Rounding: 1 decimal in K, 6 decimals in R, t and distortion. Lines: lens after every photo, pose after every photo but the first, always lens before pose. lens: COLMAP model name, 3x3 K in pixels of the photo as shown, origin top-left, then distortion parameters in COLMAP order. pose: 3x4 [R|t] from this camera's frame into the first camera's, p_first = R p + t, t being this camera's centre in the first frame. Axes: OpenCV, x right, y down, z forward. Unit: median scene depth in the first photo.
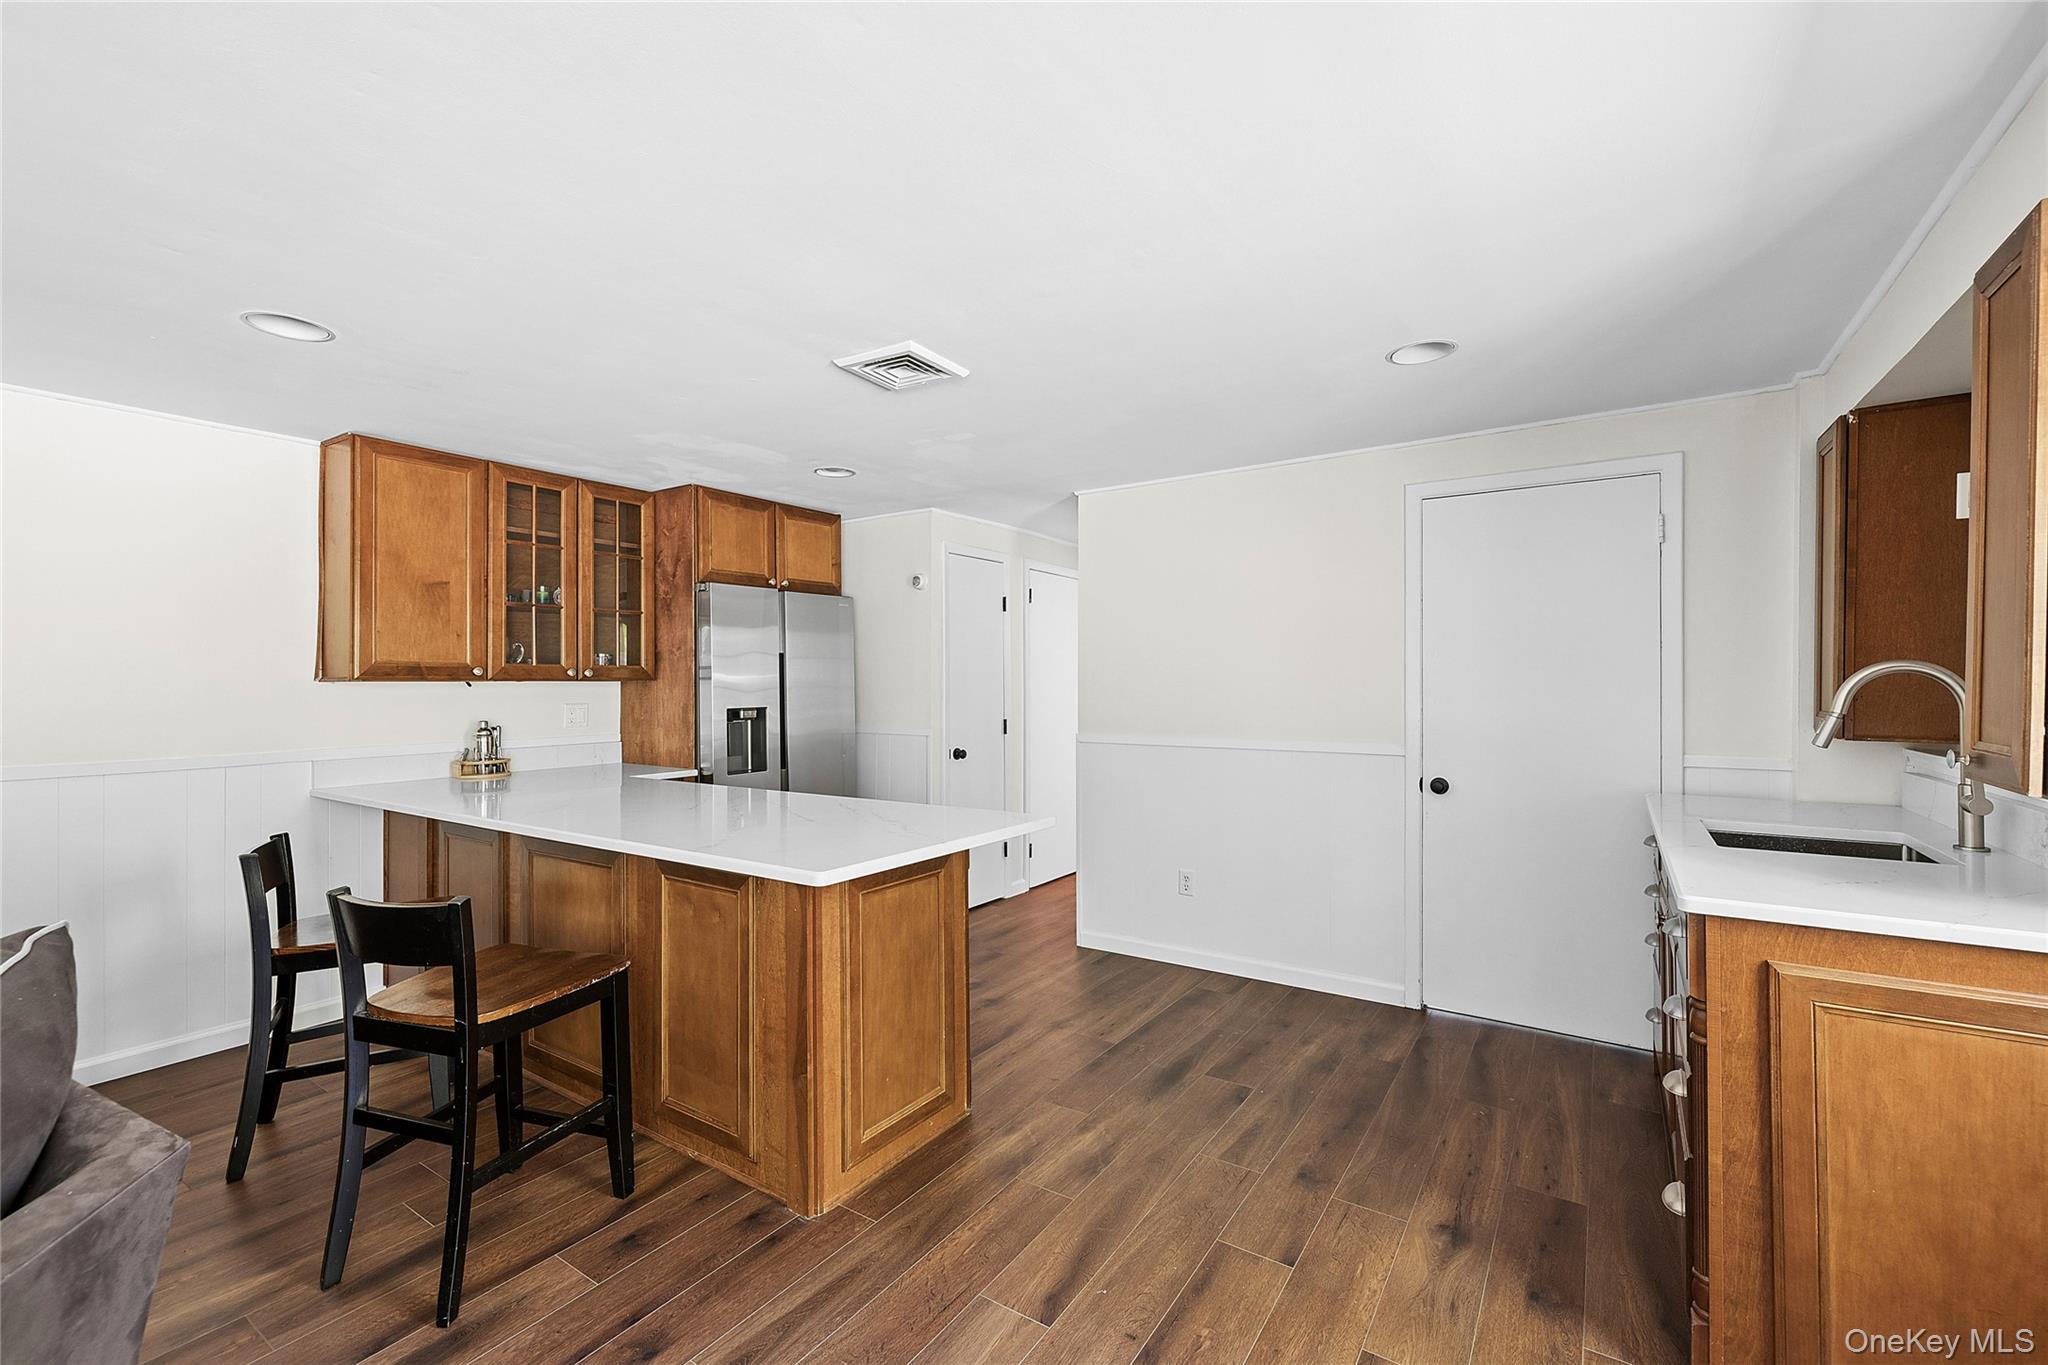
lens RADIAL K [[874.1, 0, 1024.0], [0, 874.1, 682.5], [0, 0, 1]] dist [0.000015, 0.000017]
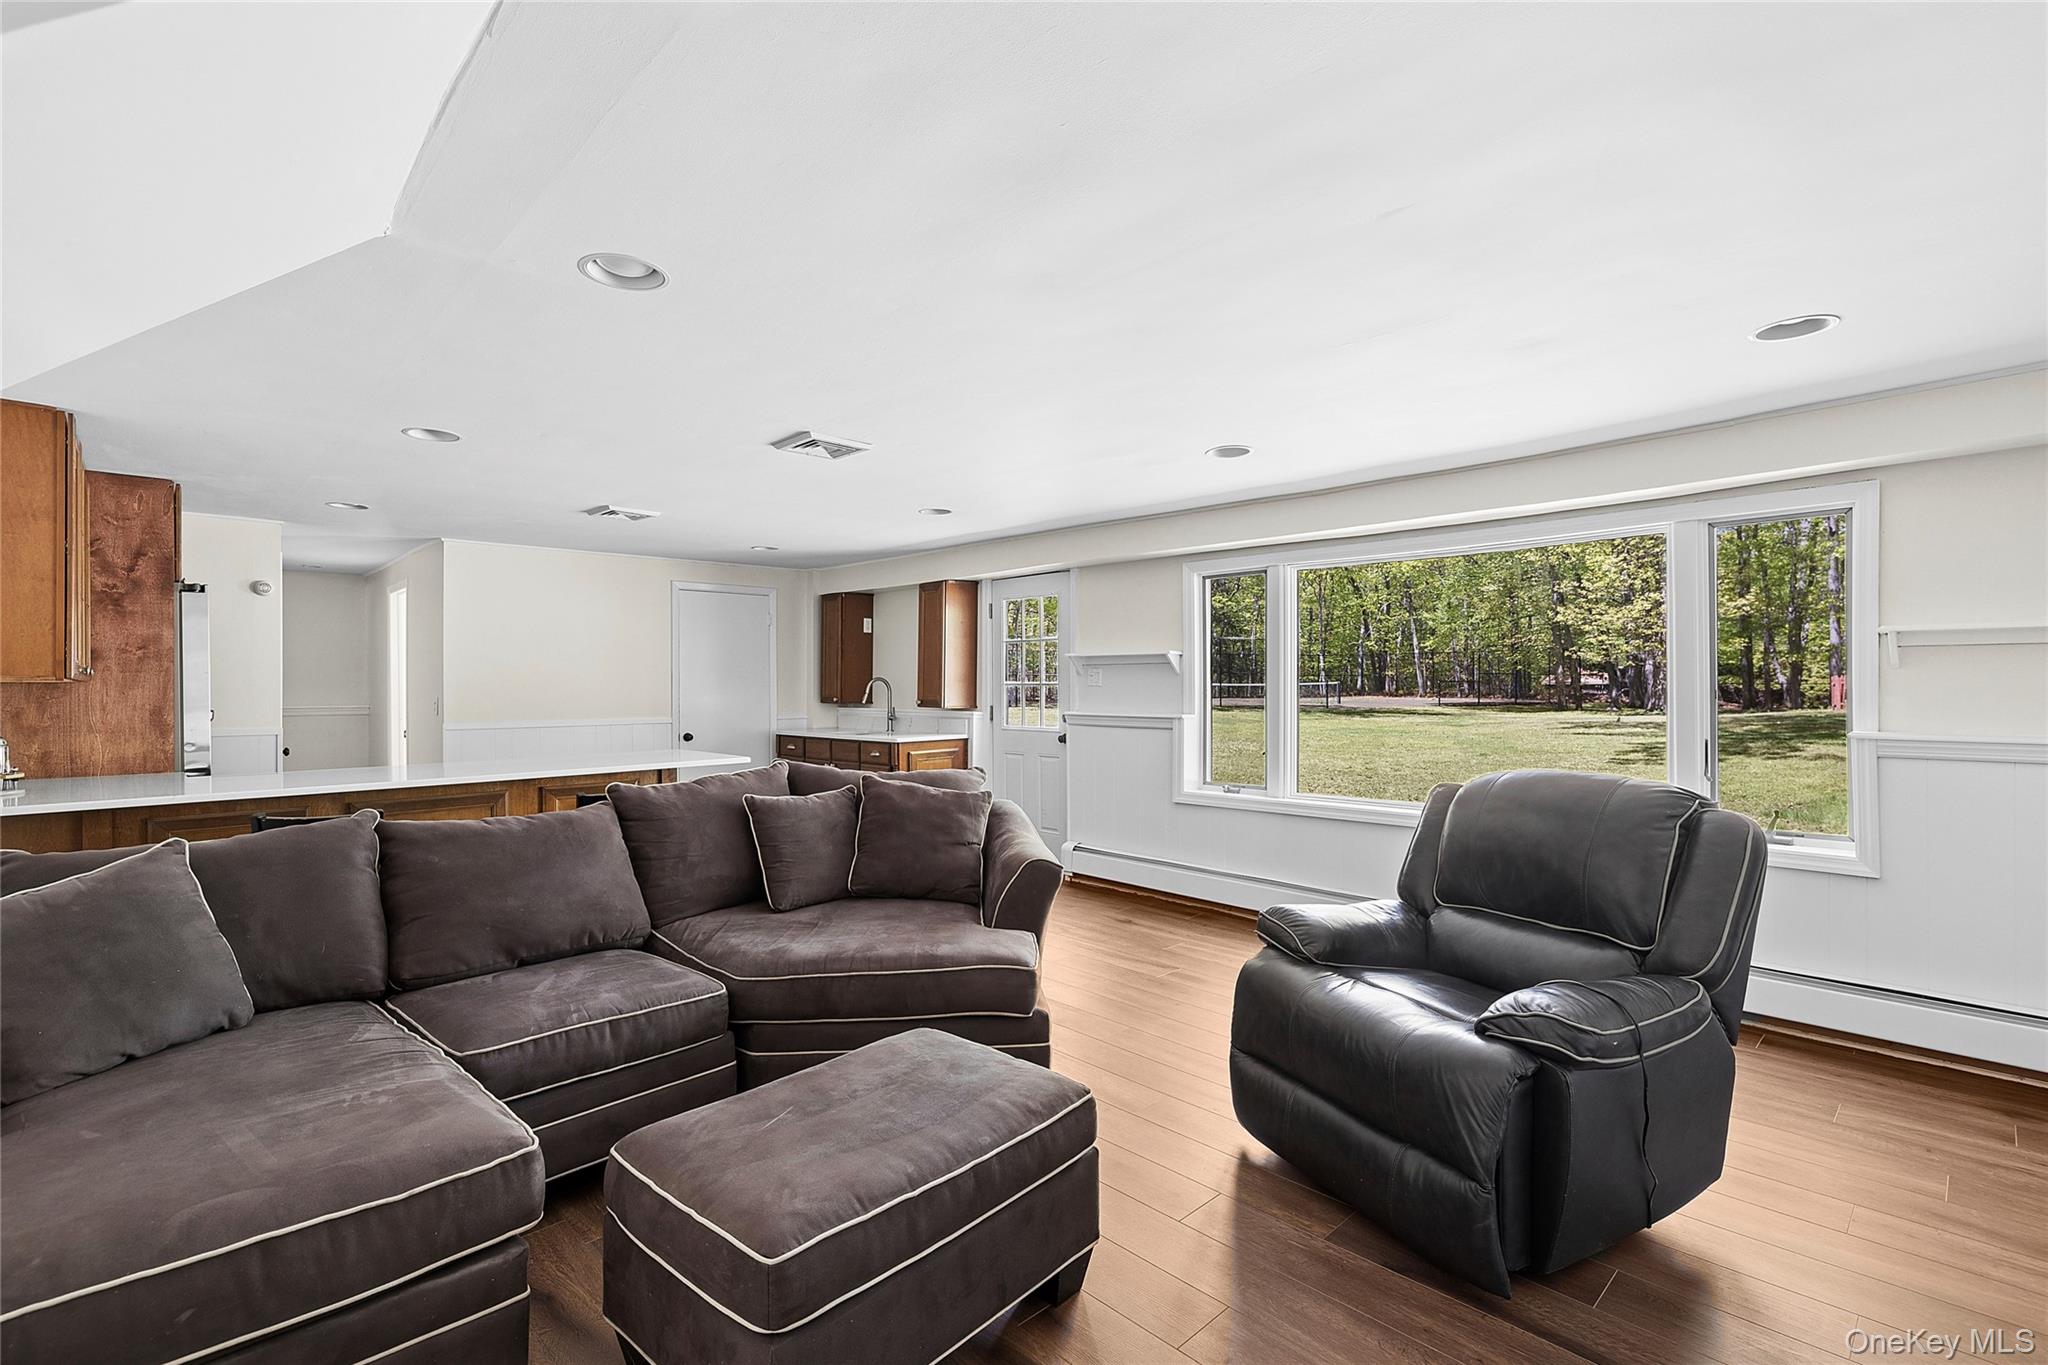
lens RADIAL K [[904.1, 0, 1024.0], [0, 904.1, 682.5], [0, 0, 1]] dist [-0.000040, -0.000006]
pose [[0.201322, 0.003404, 0.979519, -1.157028], [0.004086, 0.999982, -0.004315, 0.006731], [-0.979517, 0.004872, 0.201305, -0.129629]]
